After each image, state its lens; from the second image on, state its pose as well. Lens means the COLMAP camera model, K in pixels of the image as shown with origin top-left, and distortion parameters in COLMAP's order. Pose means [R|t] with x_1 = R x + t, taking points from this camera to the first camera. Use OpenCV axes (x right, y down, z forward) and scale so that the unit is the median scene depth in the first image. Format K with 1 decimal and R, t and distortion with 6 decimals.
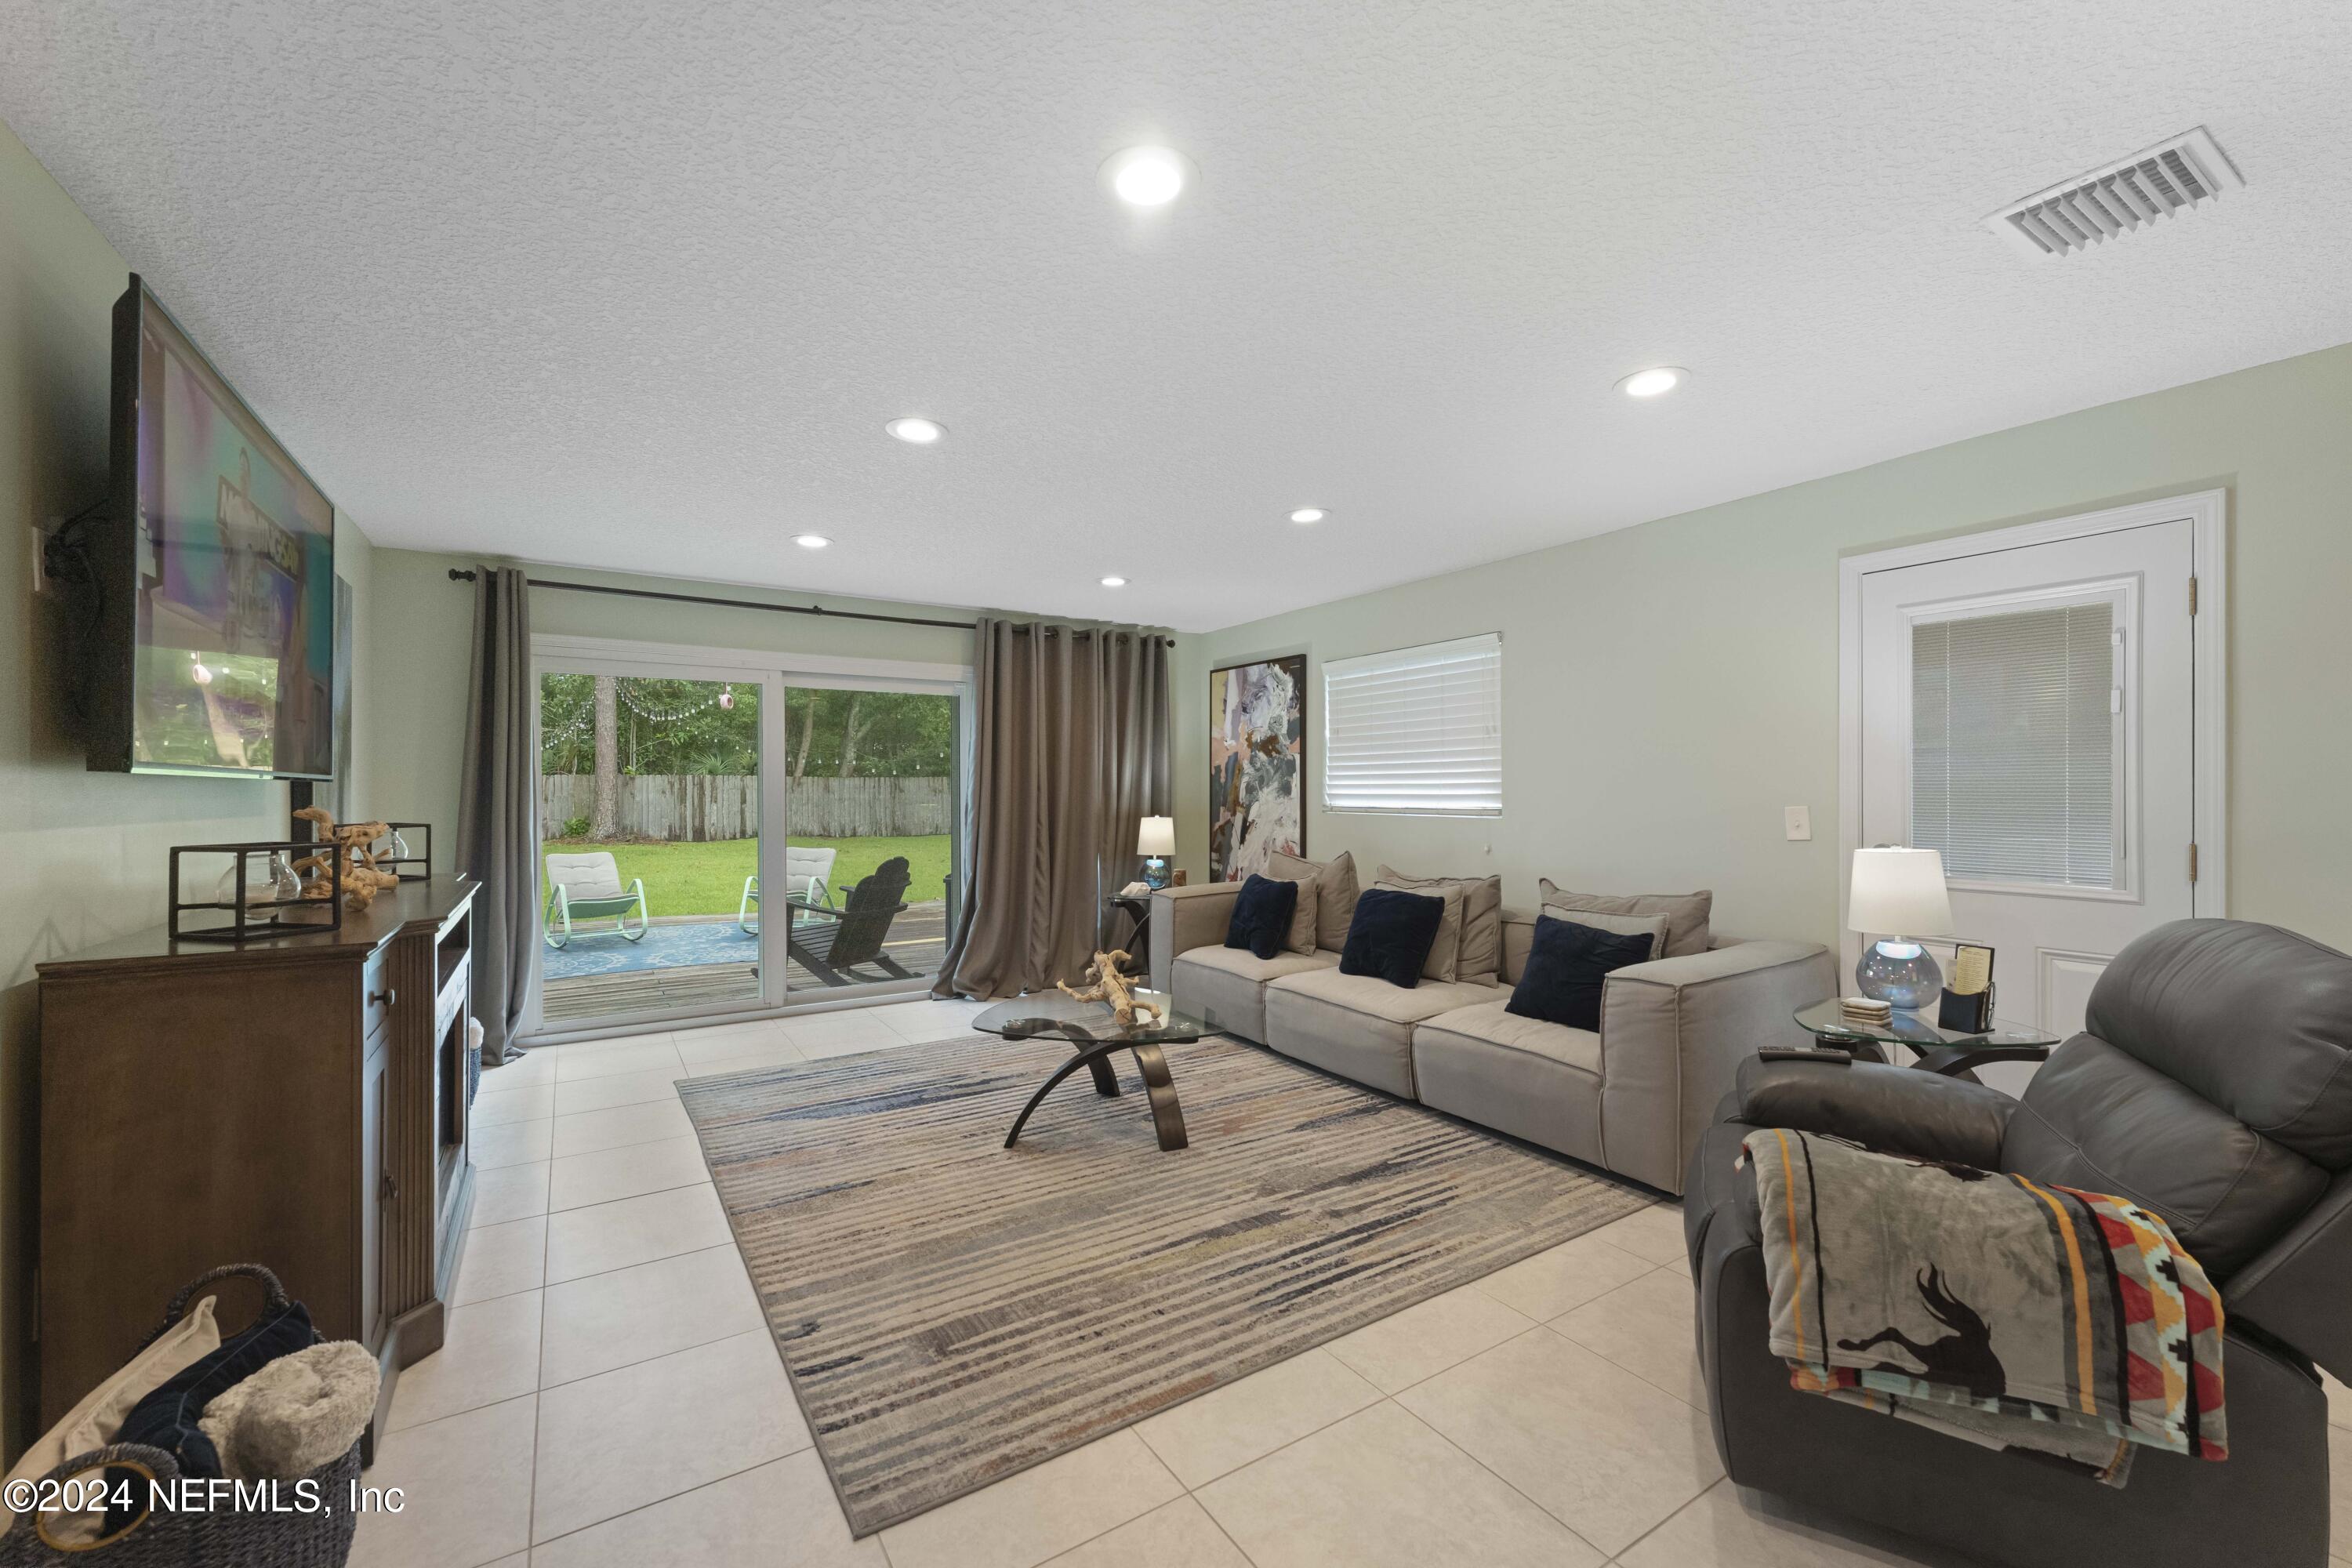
lens RADIAL K [[957.6, 0, 1165.1], [0, 957.6, 796.4], [0, 0, 1]] dist [0.000608, 0.000094]
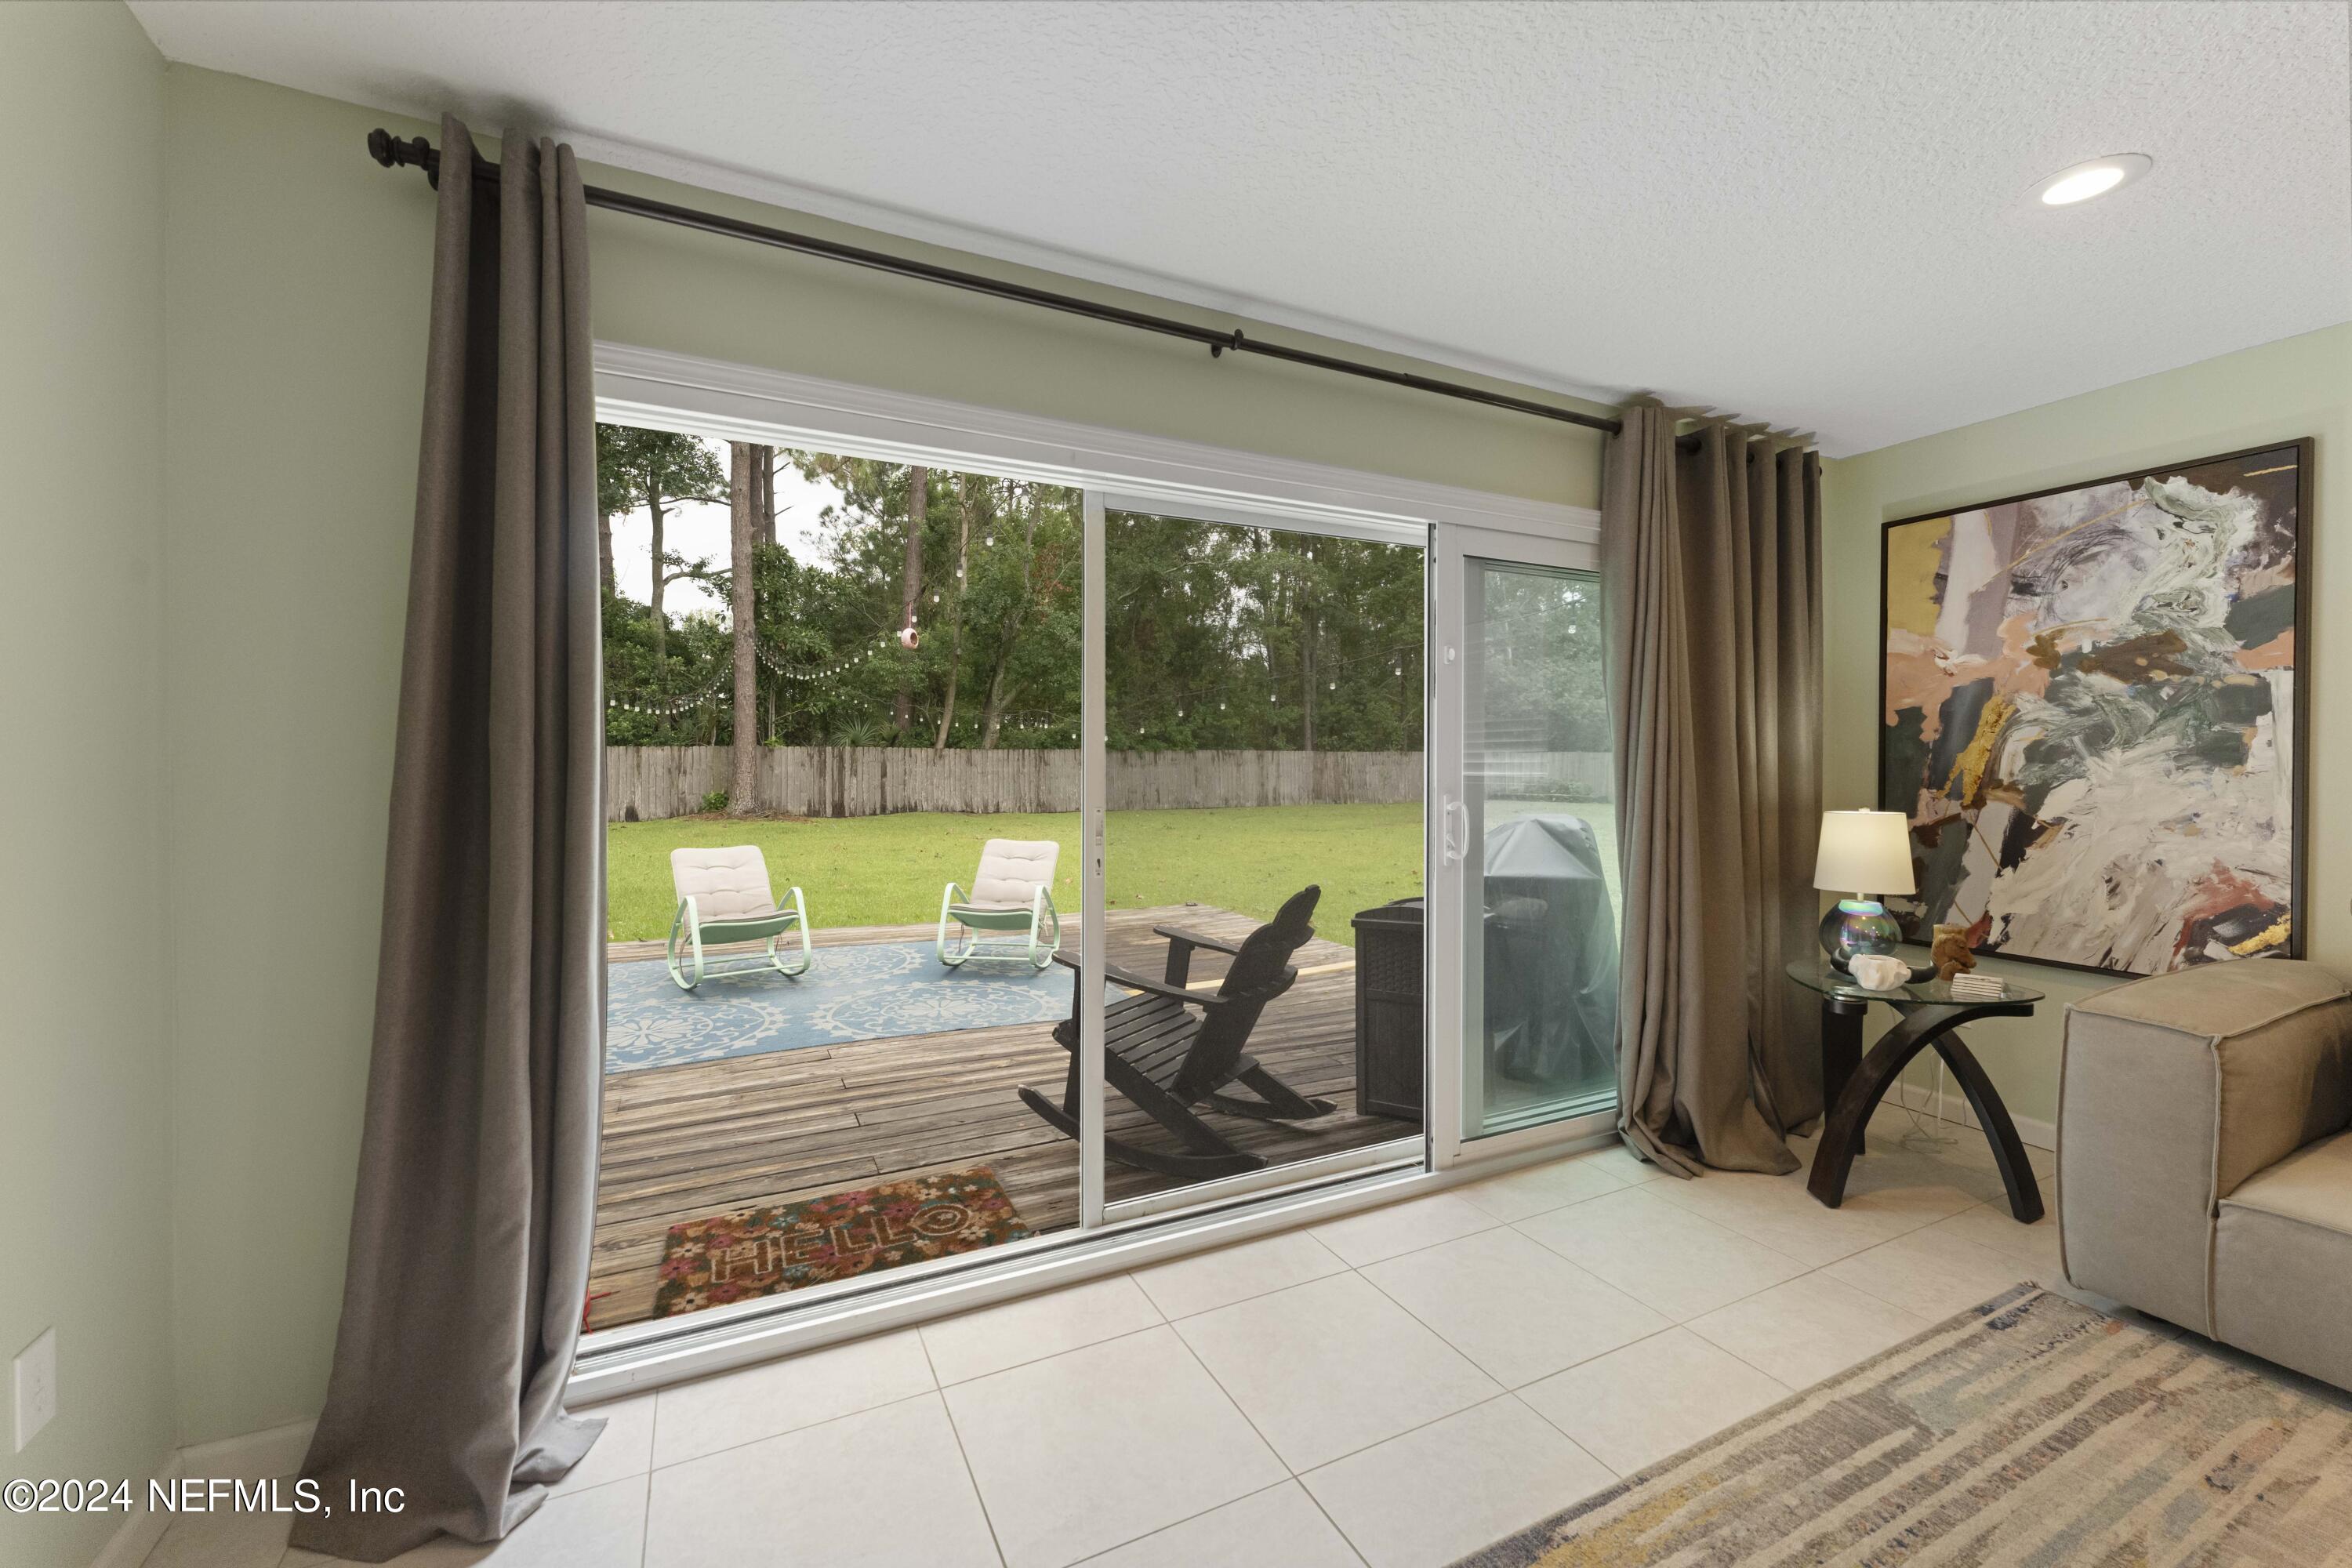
lens RADIAL K [[957.6, 0, 1188.3], [0, 957.6, 765.5], [0, 0, 1]] dist [0.000608, 0.000094]
pose [[0.995698, 0.001572, -0.092641, -0.280795], [-0.002079, 0.999983, -0.005371, 0.001854], [0.092631, 0.005540, 0.995685, 0.462580]]
